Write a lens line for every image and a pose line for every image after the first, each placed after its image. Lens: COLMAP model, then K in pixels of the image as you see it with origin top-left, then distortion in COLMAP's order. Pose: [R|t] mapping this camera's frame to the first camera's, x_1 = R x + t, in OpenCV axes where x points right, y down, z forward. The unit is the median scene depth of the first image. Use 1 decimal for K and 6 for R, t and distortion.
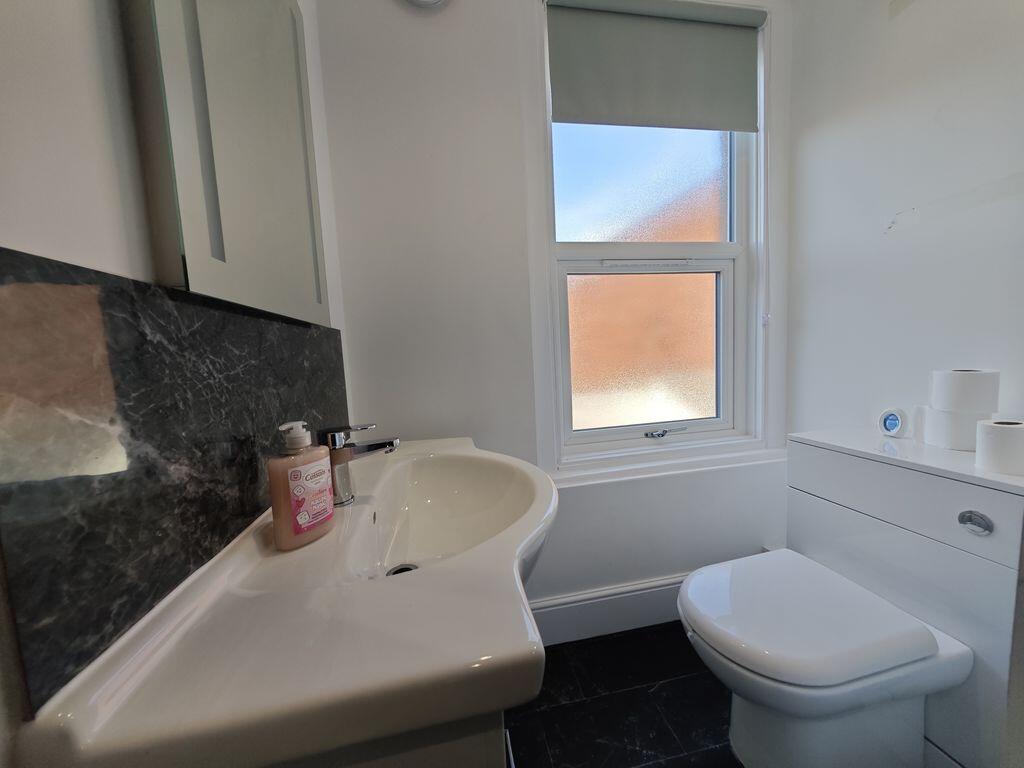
lens RADIAL K [[361.3, 0, 510.4], [0, 361.3, 382.6], [0, 0, 1]] dist [-0.001409, -0.000073]
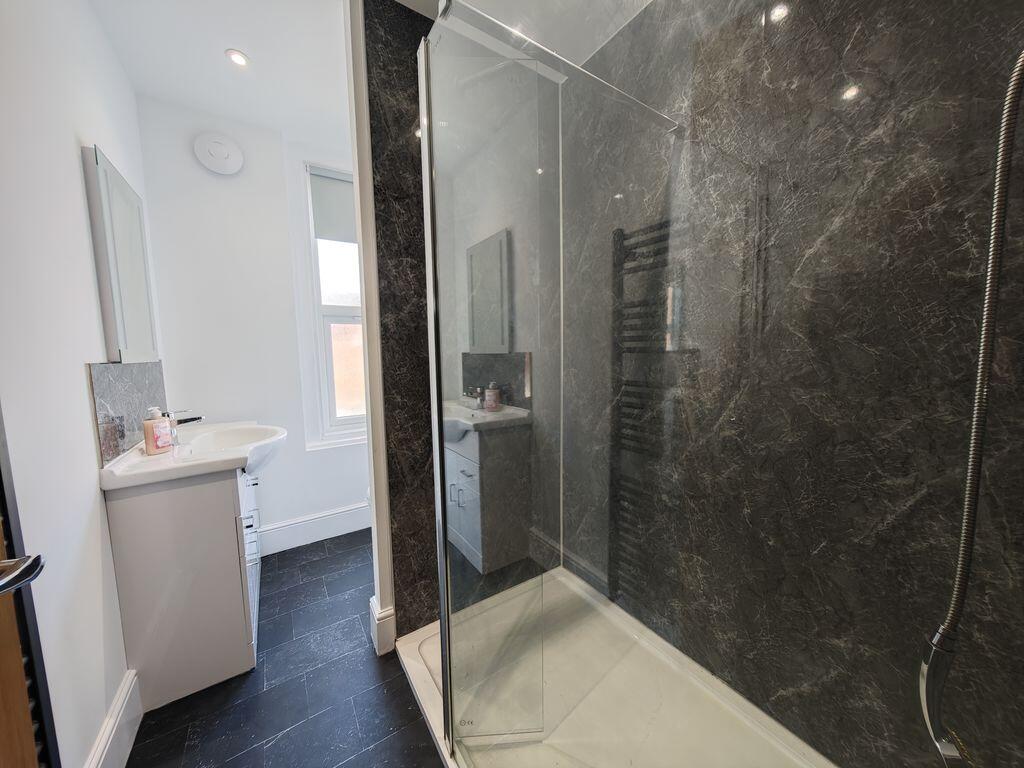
lens RADIAL K [[361.3, 0, 510.4], [0, 361.3, 382.6], [0, 0, 1]] dist [-0.001409, -0.000073]
pose [[0.918715, -0.003322, 0.394907, 0.565168], [0.005735, 0.999971, -0.004931, -0.029396], [-0.394879, 0.006795, 0.918708, -1.862718]]
